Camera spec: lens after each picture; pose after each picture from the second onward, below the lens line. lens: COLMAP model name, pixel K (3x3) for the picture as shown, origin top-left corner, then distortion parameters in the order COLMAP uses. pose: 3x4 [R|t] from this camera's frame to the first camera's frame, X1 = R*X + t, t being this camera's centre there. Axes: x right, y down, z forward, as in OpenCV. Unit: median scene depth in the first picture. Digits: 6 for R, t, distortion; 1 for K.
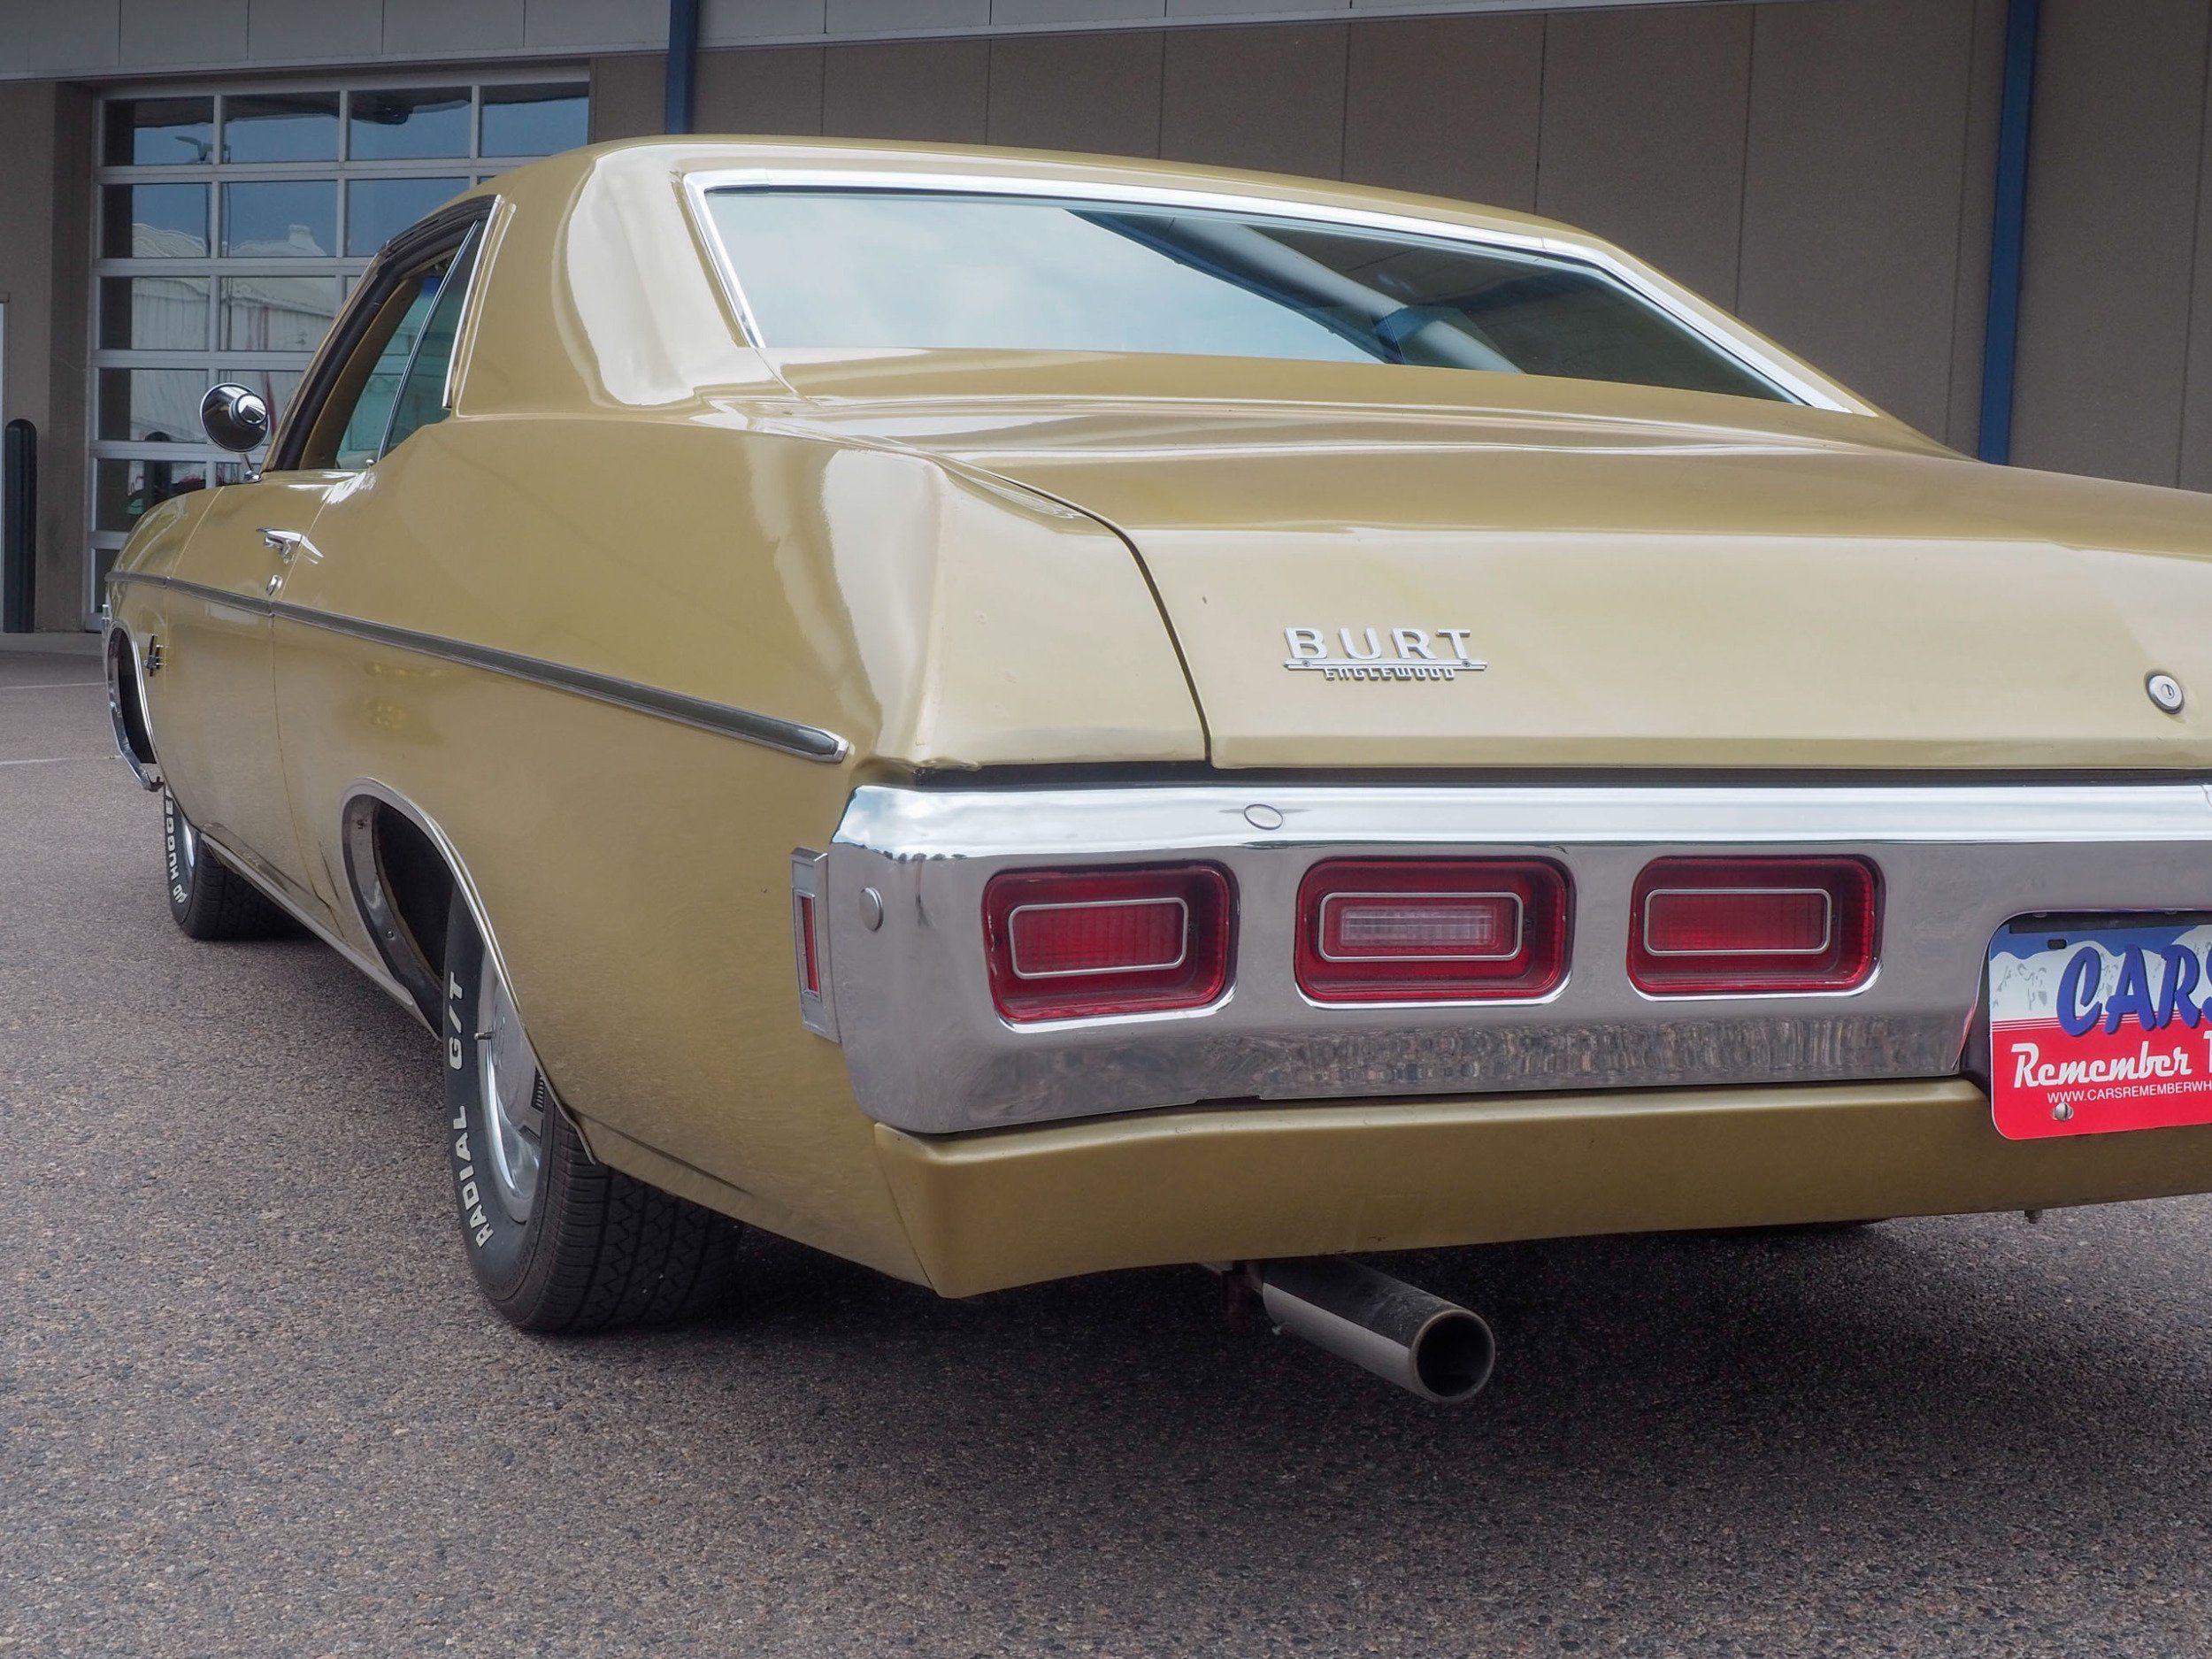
lens RADIAL K [[2771.9, 0, 1131.1], [0, 2771.9, 816.4], [0, 0, 1]] dist [0.012059, 0.003574]
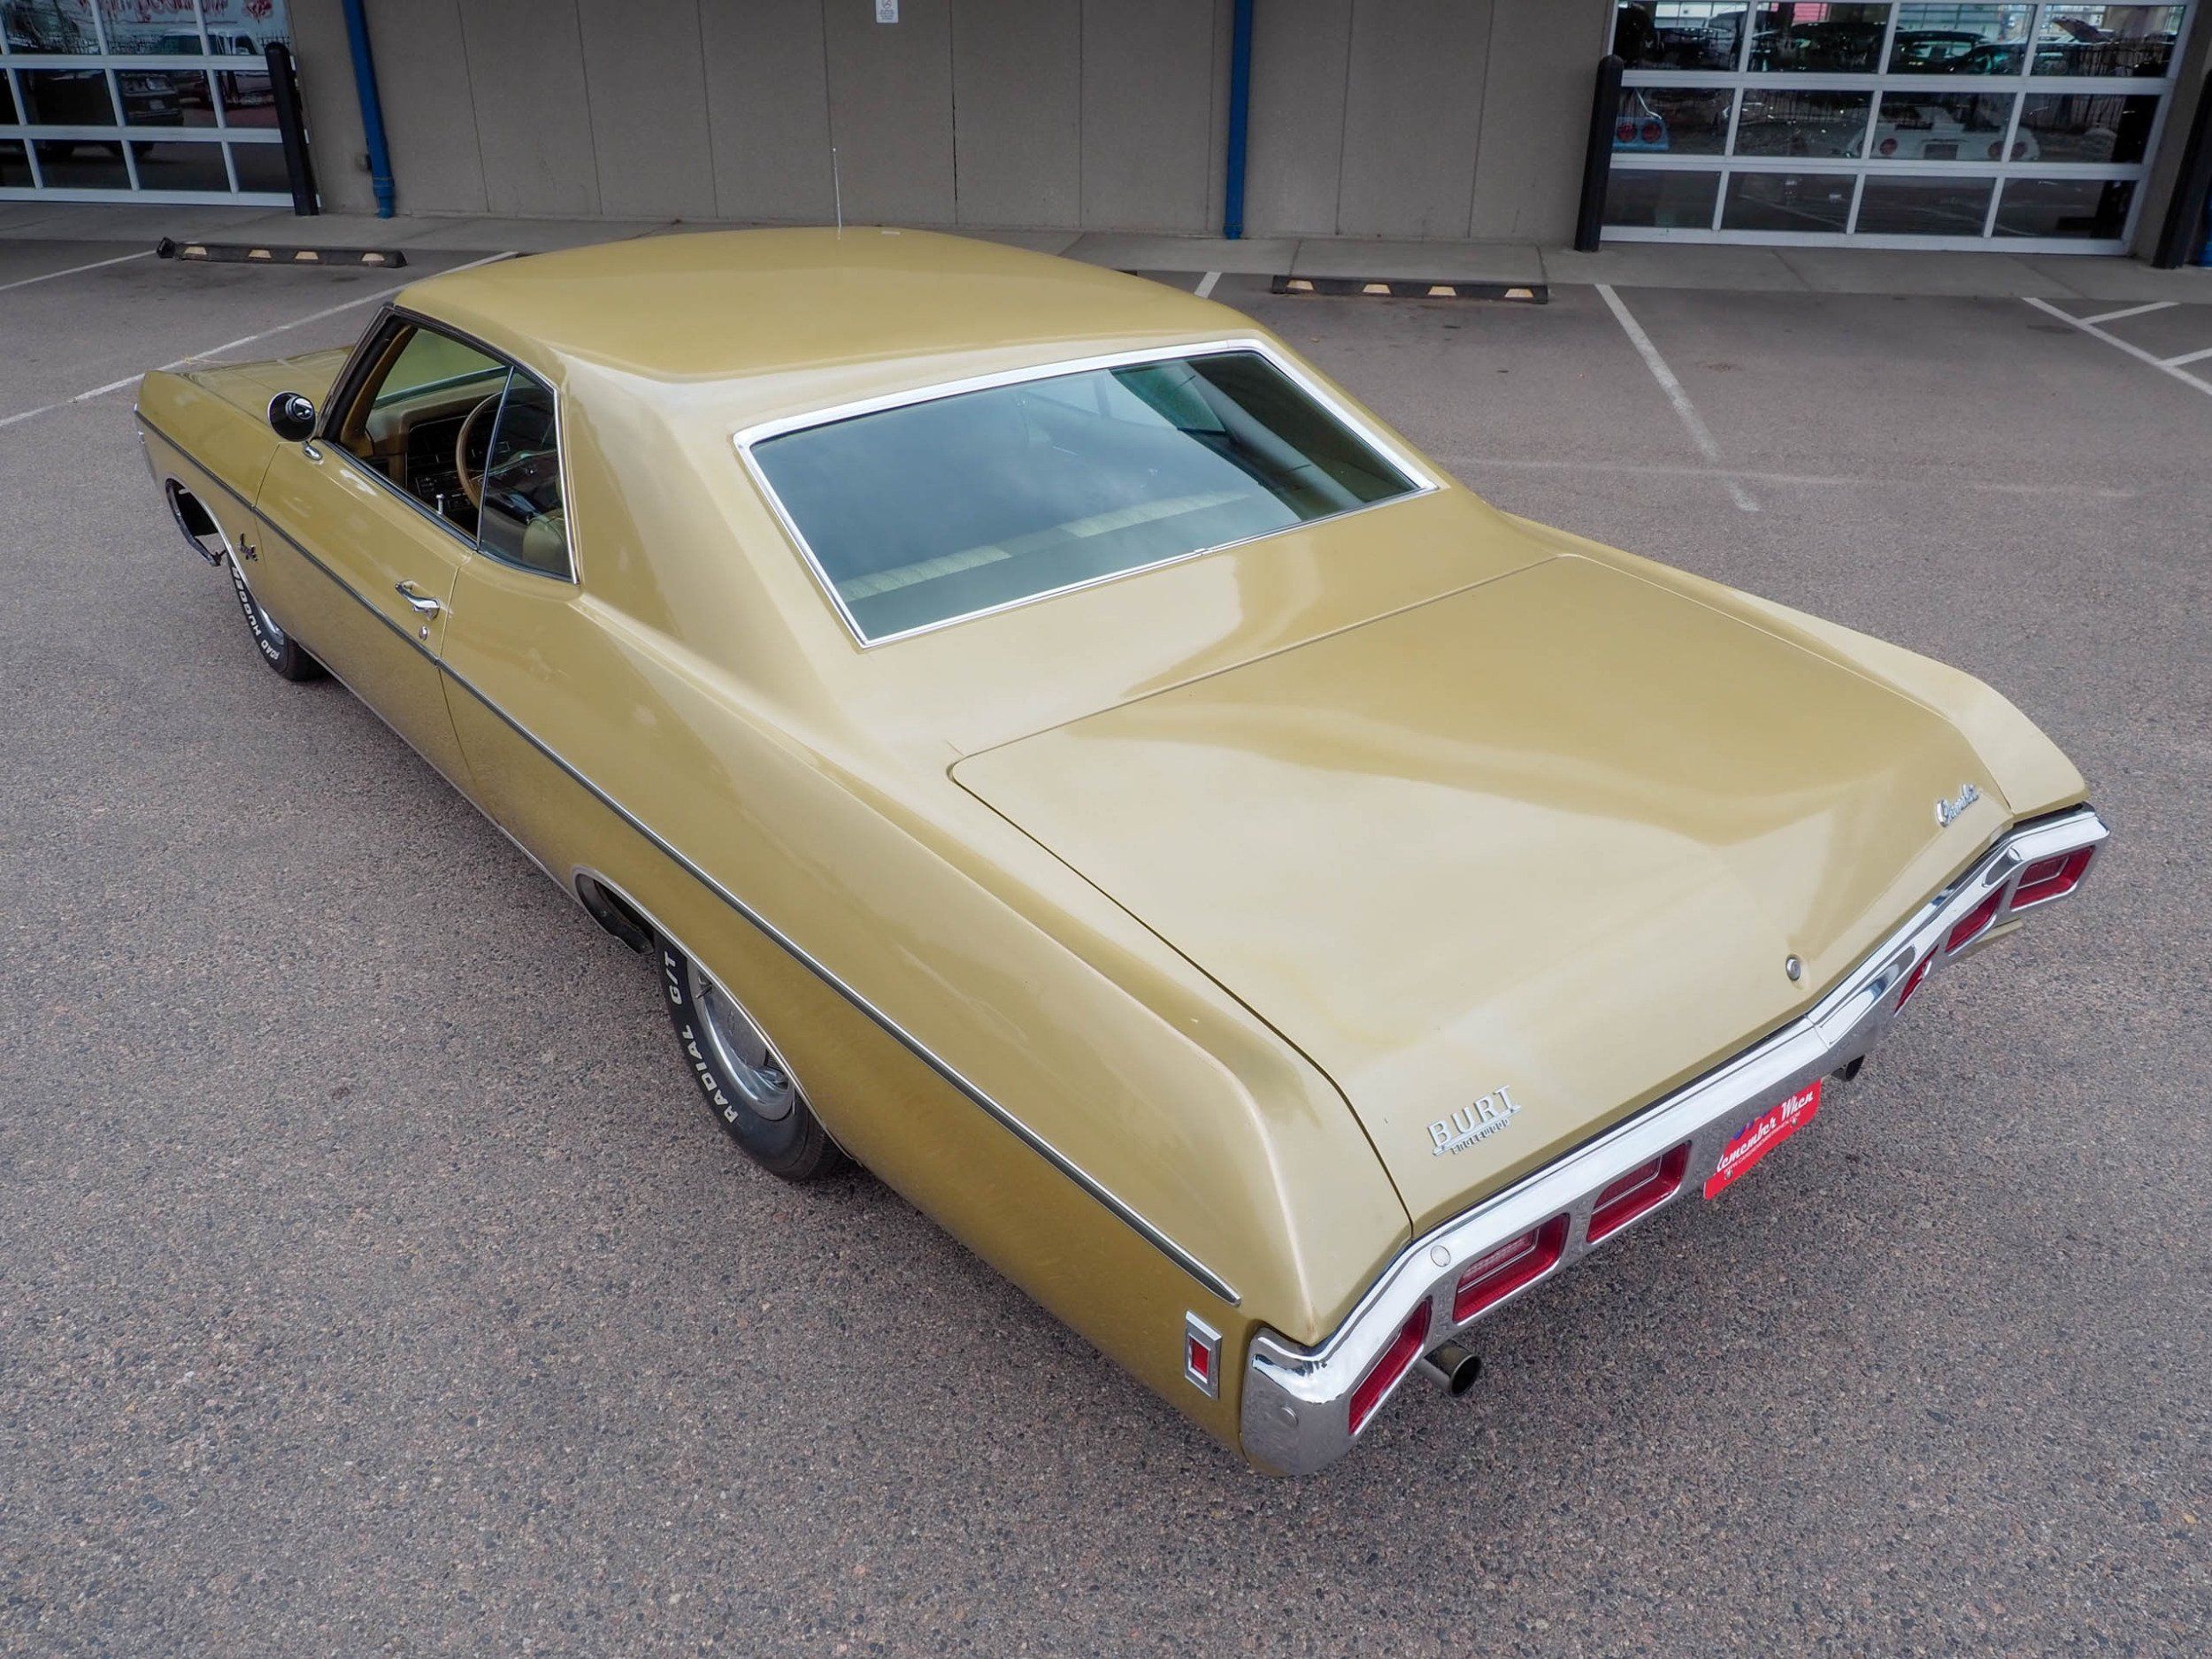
lens RADIAL K [[1577.8, 0, 1088.8], [0, 1577.8, 807.1], [0, 0, 1]] dist [-0.007320, -0.003717]
pose [[0.965132, -0.147475, 0.216267, -0.300081], [0.053816, 0.920331, 0.387422, -0.578920], [-0.256172, -0.362274, 0.896177, 0.203157]]
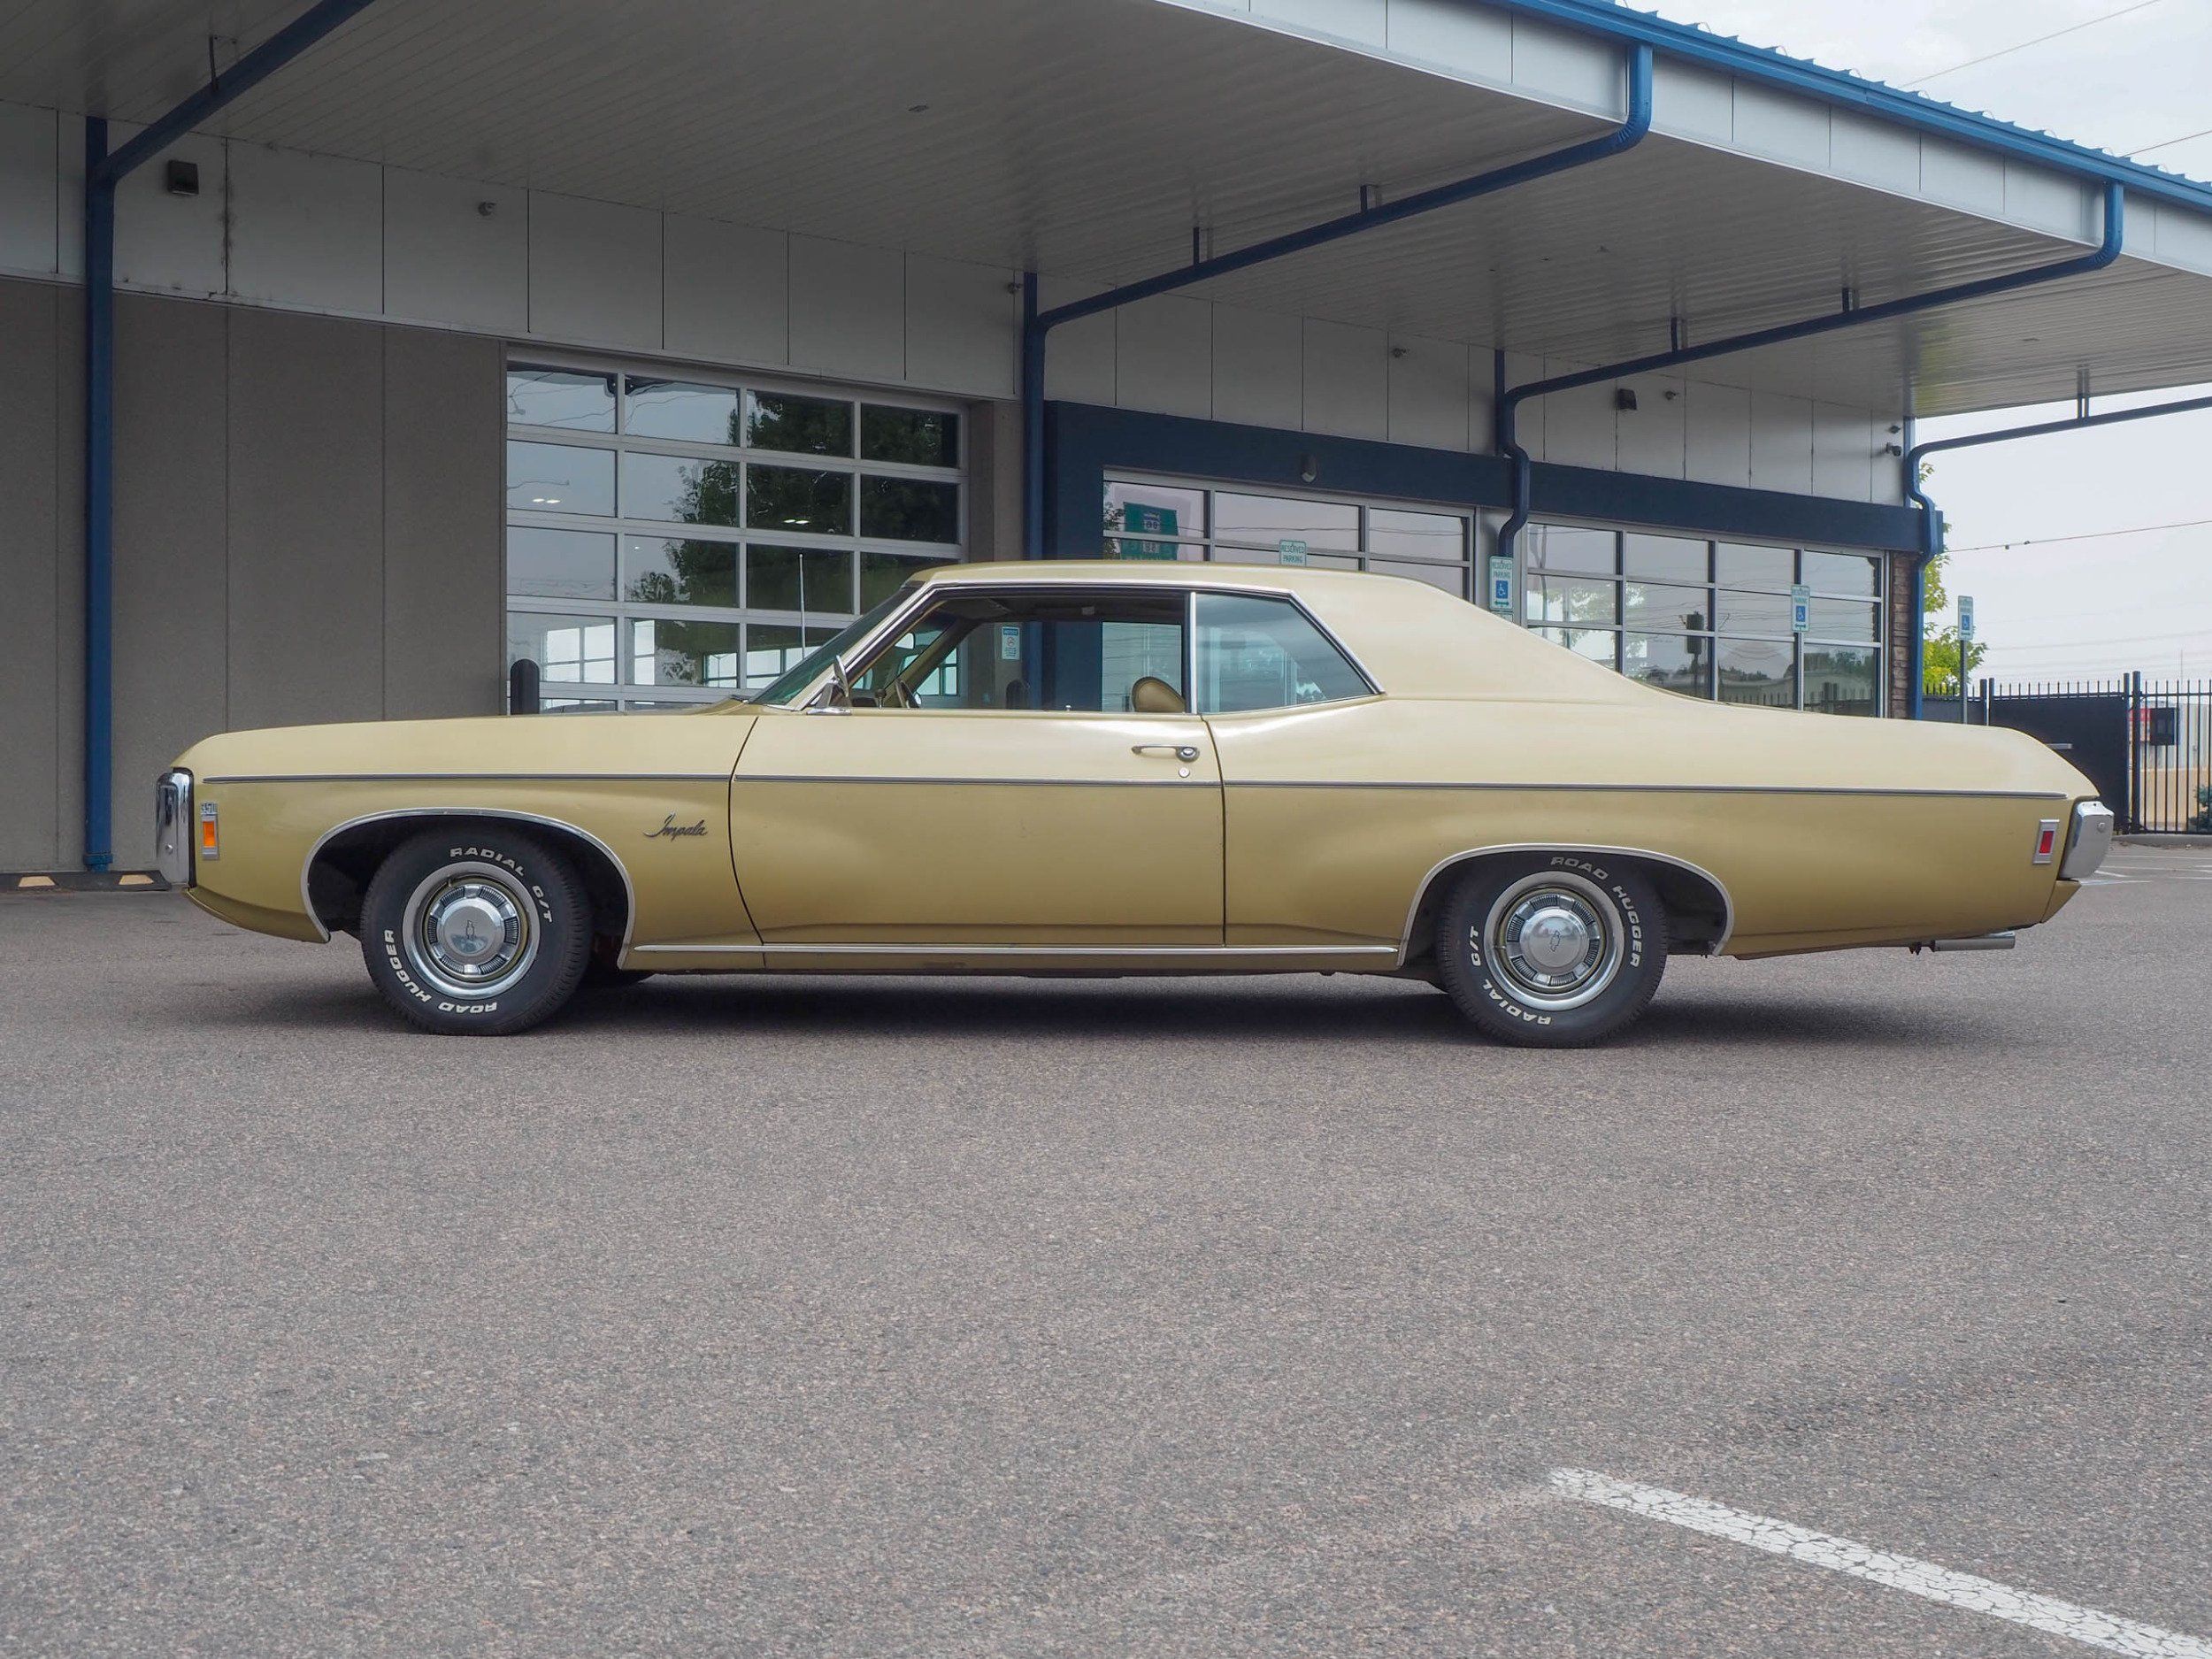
lens RADIAL K [[2524.3, 0, 1072.2], [0, 2524.3, 825.5], [0, 0, 1]] dist [0.011426, 0.012788]
pose [[0.456855, -0.050952, 0.888081, -3.676784], [0.089160, 0.995954, 0.011274, -0.136252], [-0.885062, 0.074031, 0.459549, 0.452621]]
